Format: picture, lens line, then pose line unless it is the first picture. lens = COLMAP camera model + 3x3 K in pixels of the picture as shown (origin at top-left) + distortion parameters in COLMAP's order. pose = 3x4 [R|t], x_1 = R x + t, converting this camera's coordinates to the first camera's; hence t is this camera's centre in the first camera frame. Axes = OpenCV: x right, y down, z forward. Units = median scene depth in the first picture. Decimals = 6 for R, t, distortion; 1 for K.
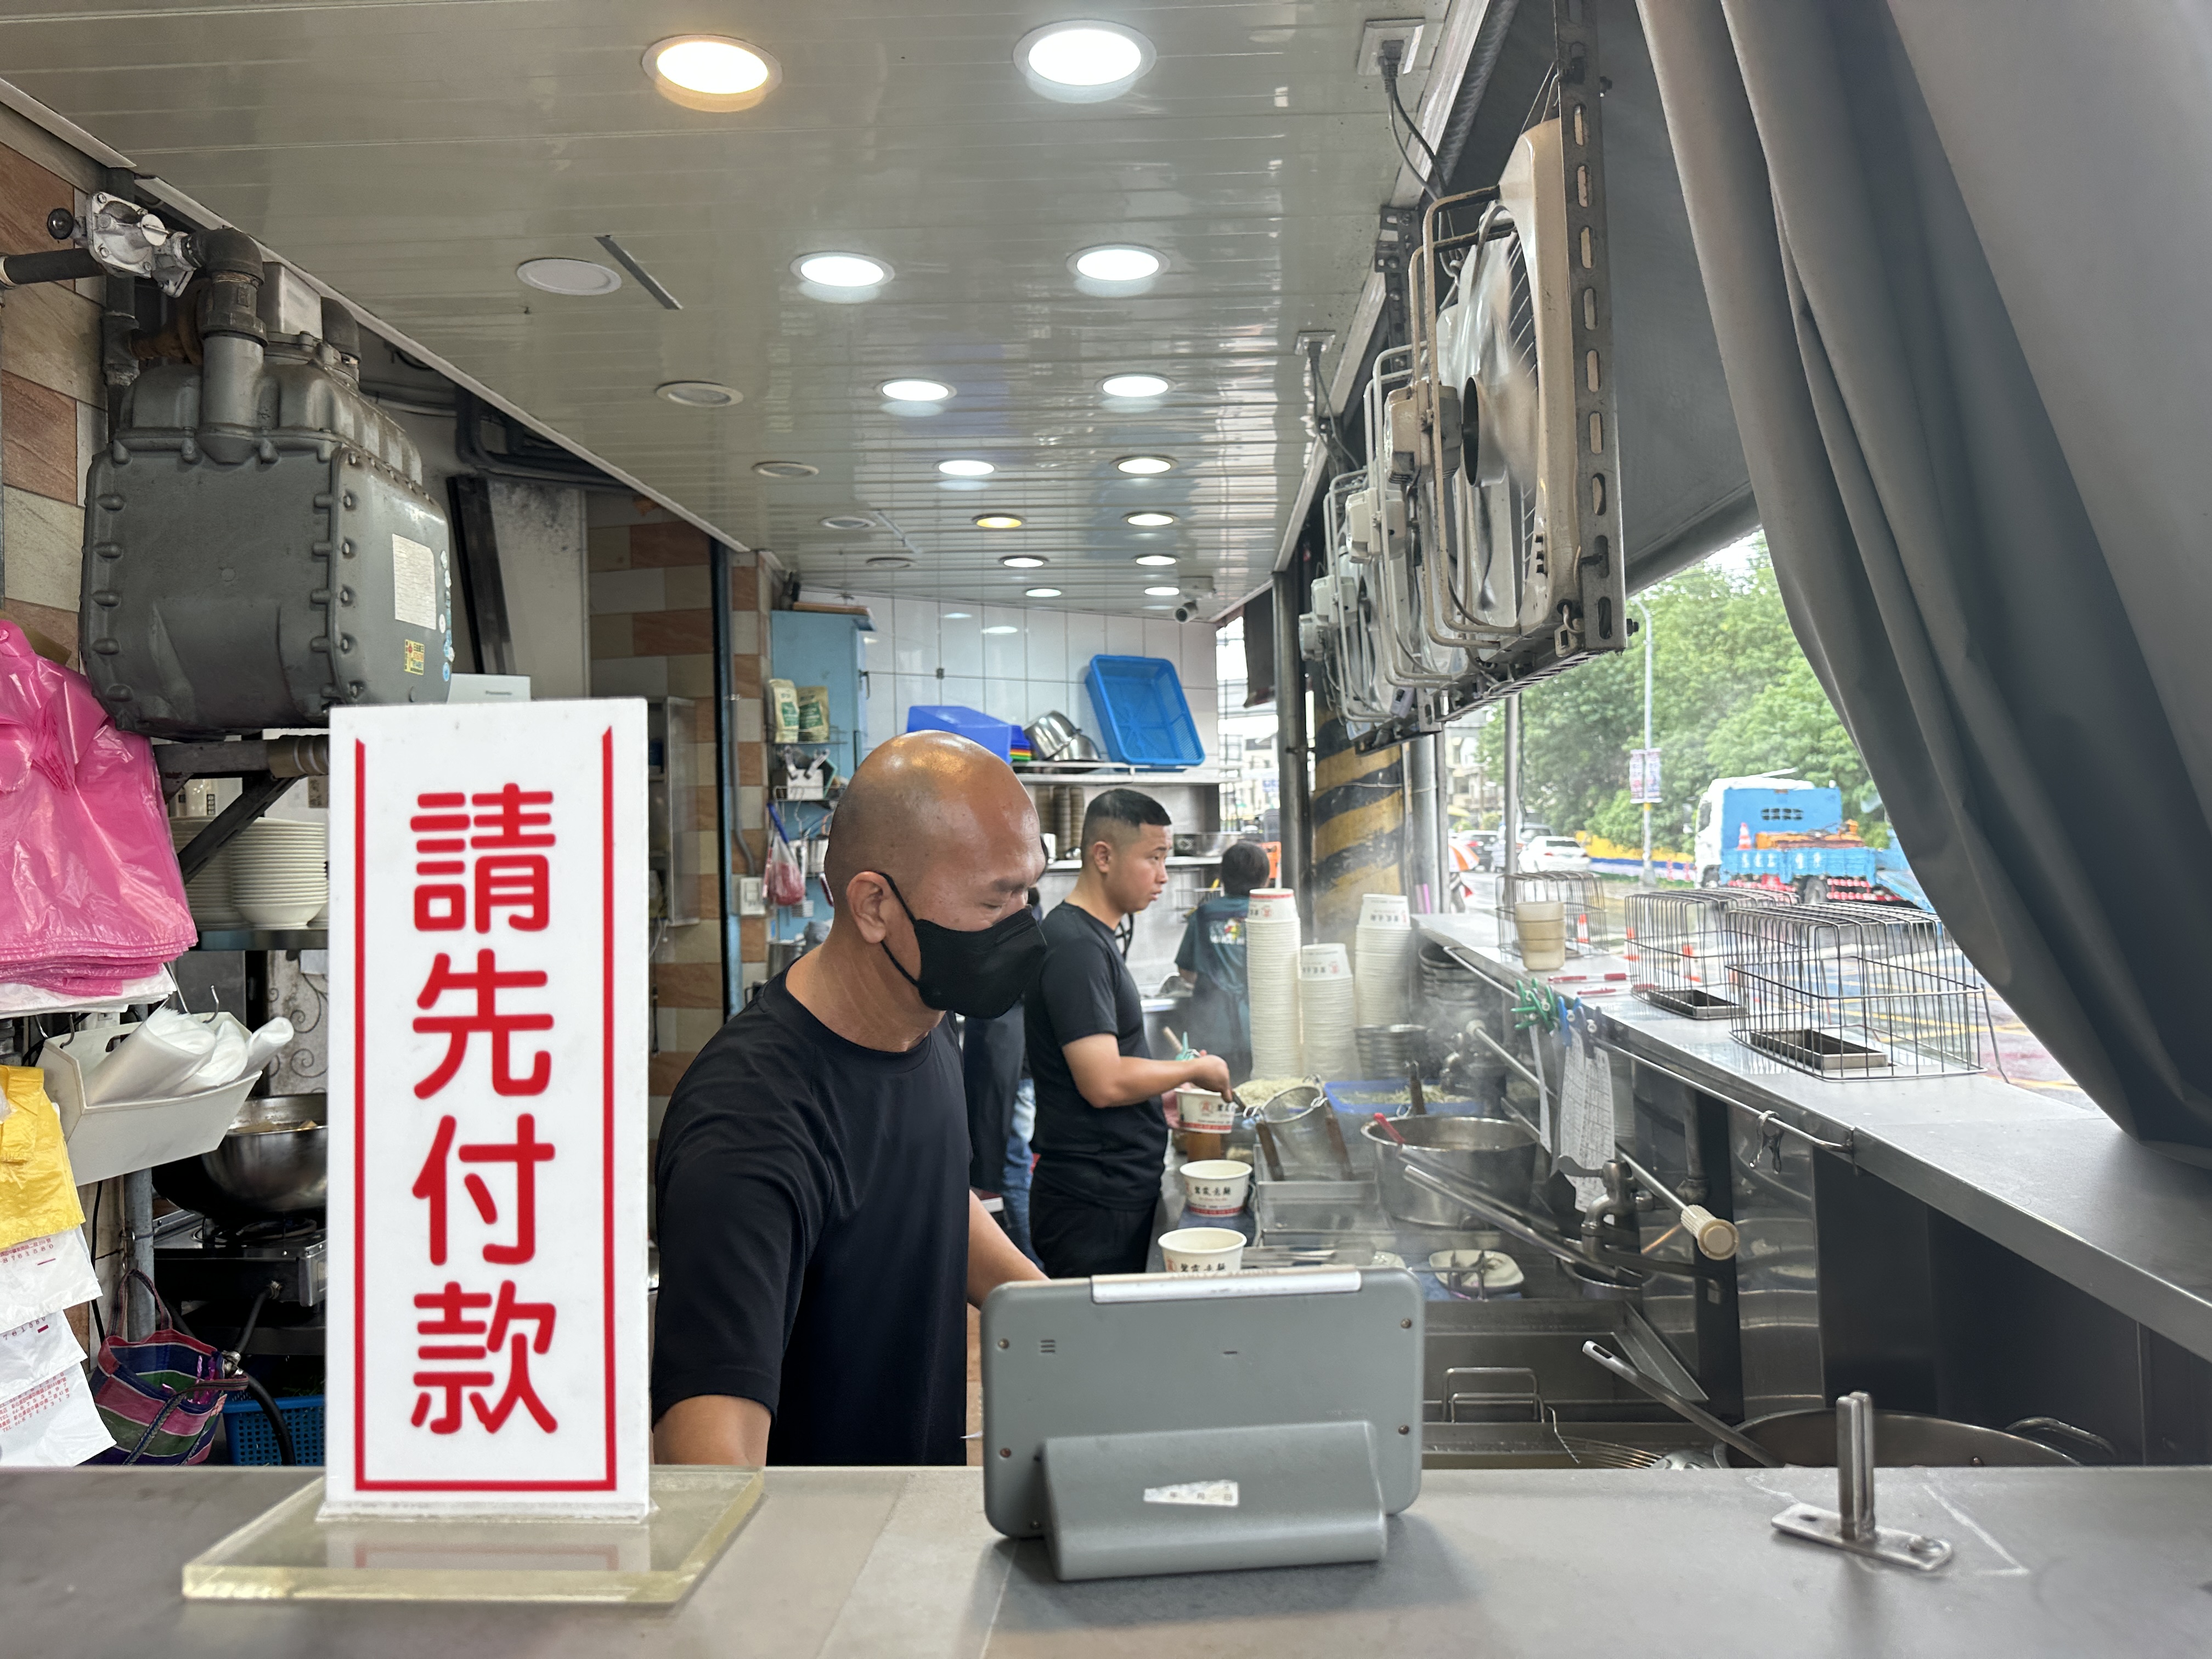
lens RADIAL K [[1528.5, 0, 1106.0], [0, 1528.5, 829.5], [0, 0, 1]] dist [0.004704, 0.000747]
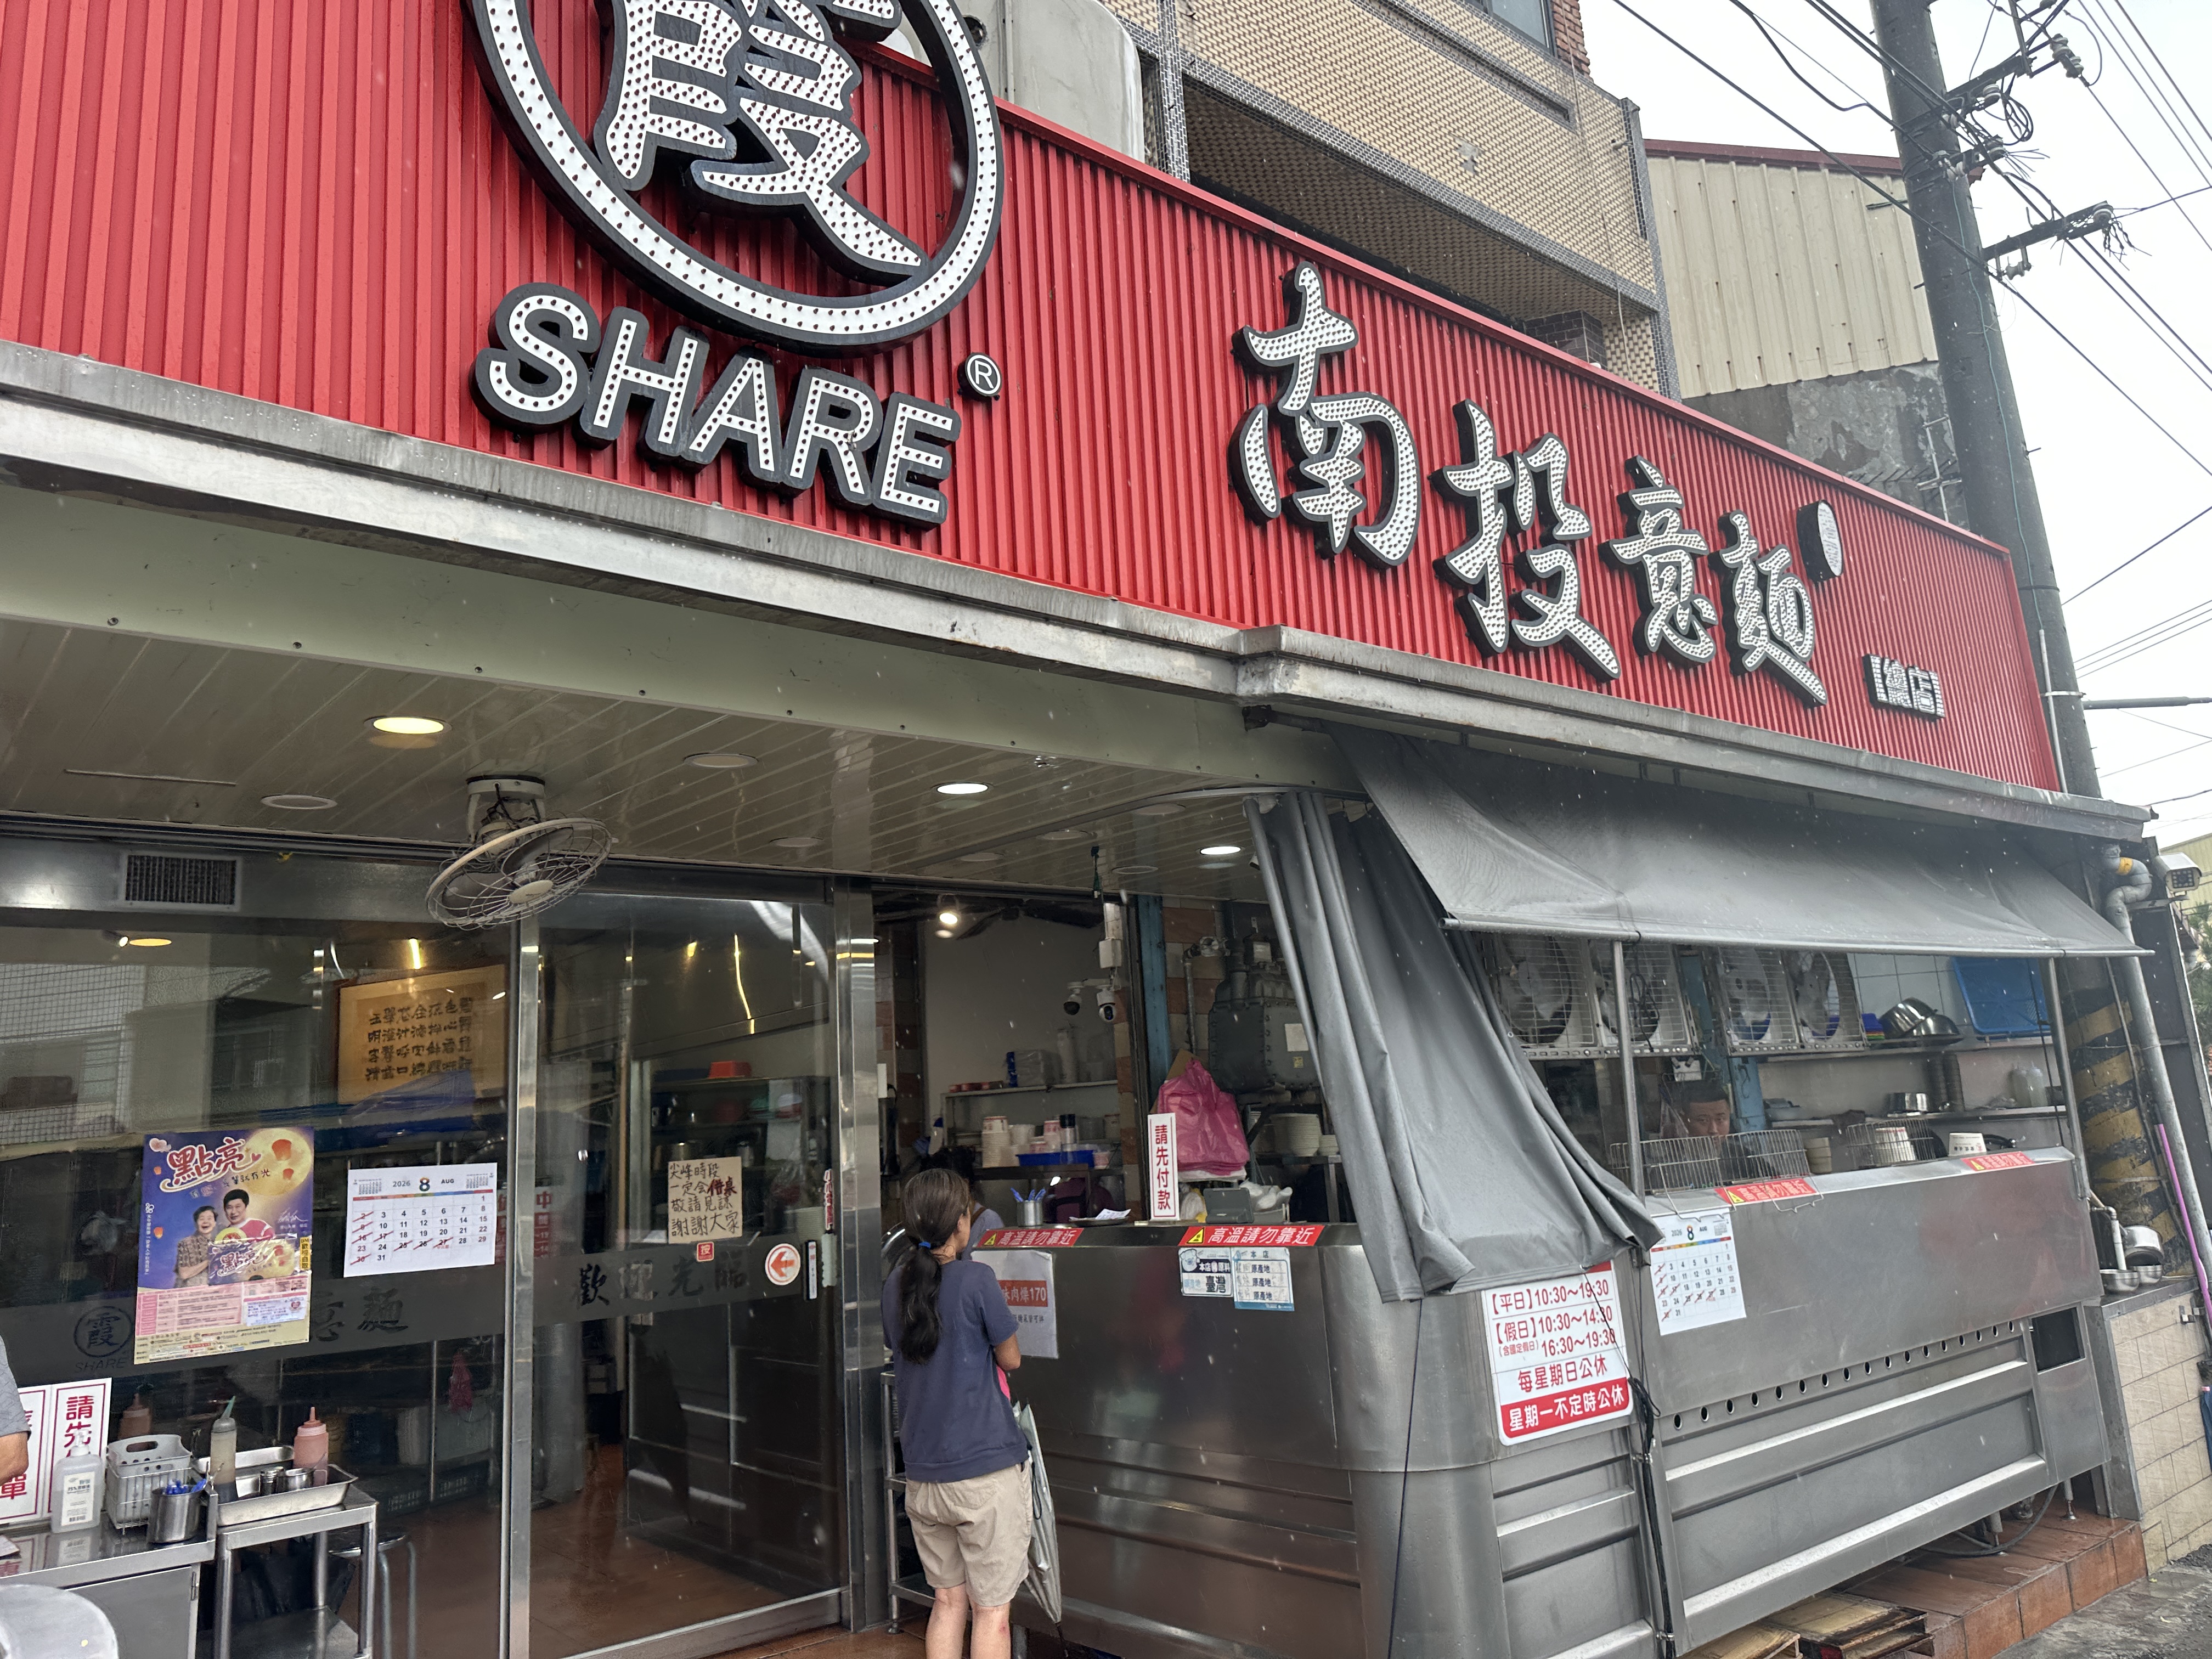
lens RADIAL K [[1528.5, 0, 1106.0], [0, 1528.5, 829.5], [0, 0, 1]] dist [0.004704, 0.000747]
pose [[0.668775, -0.165545, -0.724800, 5.298557], [0.044250, 0.982029, -0.183467, -0.088973], [0.742147, 0.090626, 0.664082, -4.510992]]
